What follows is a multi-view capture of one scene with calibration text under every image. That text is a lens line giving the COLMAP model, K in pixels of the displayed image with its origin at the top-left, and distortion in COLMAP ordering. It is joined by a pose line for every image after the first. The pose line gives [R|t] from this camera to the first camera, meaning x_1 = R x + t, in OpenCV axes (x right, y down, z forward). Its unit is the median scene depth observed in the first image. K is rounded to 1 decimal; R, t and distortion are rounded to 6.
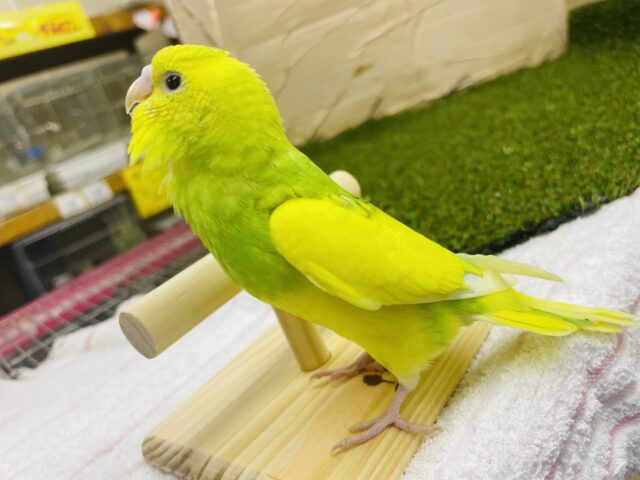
lens RADIAL K [[506.1, 0, 320.0], [0, 506.1, 240.0], [0, 0, 1]] dist [-0.001537, -0.048452]
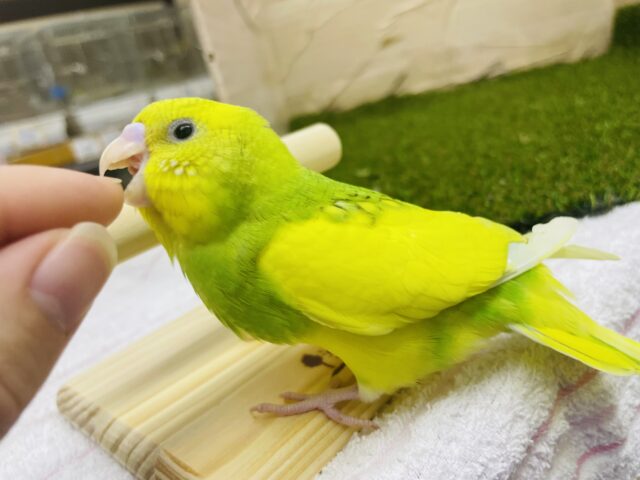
lens RADIAL K [[490.4, 0, 336.3], [0, 490.4, 239.2], [0, 0, 1]] dist [-0.003056, -0.053548]
pose [[0.990392, 0.135306, -0.028554, 0.097440], [-0.134503, 0.990507, 0.028383, 0.028012], [0.032123, -0.024270, 0.999189, 0.112918]]
